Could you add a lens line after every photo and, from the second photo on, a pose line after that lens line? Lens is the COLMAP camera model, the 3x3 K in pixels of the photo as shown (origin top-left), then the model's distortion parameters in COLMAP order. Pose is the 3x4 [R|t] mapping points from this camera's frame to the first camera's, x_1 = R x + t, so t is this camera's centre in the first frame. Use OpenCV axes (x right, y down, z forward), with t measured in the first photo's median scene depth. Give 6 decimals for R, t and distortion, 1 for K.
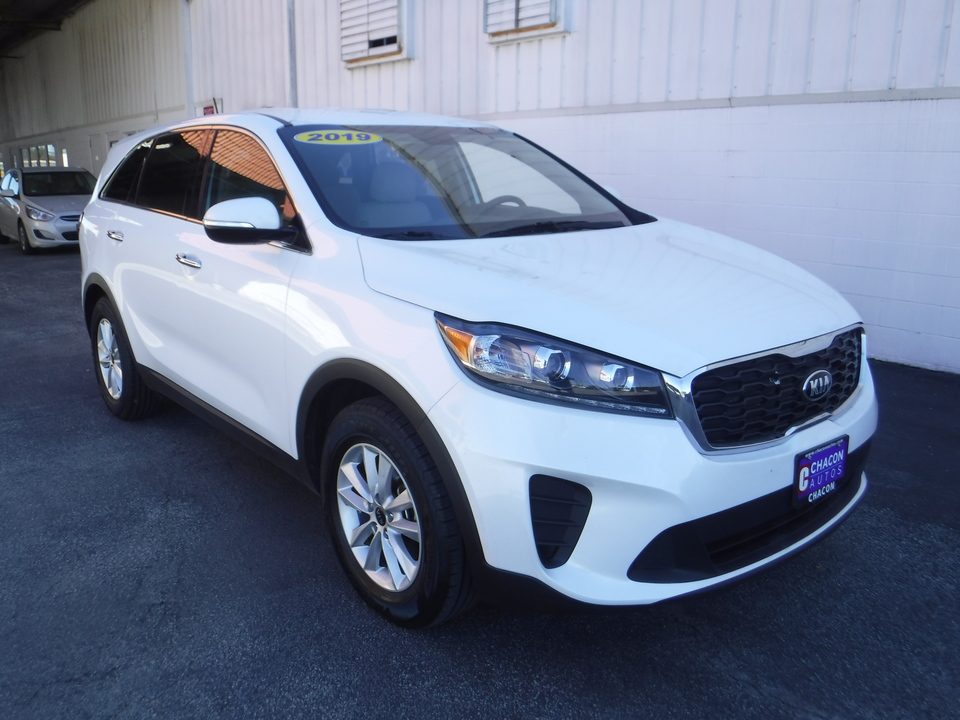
lens RADIAL K [[805.7, 0, 480.0], [0, 805.7, 360.0], [0, 0, 1]] dist [-0.077840, 0.017973]
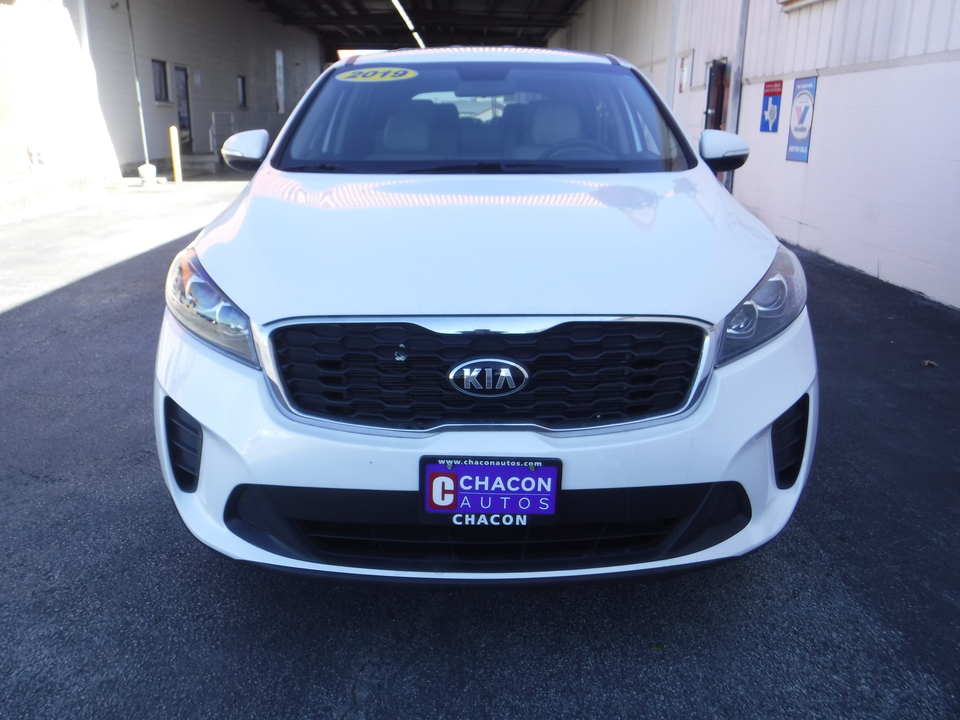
lens RADIAL K [[805.7, 0, 480.0], [0, 805.7, 360.0], [0, 0, 1]] dist [-0.077840, 0.017973]
pose [[0.766580, 0.191109, -0.613052, 0.692801], [-0.161035, 0.981393, 0.104570, -0.050218], [0.621629, 0.018562, 0.783092, 0.311273]]
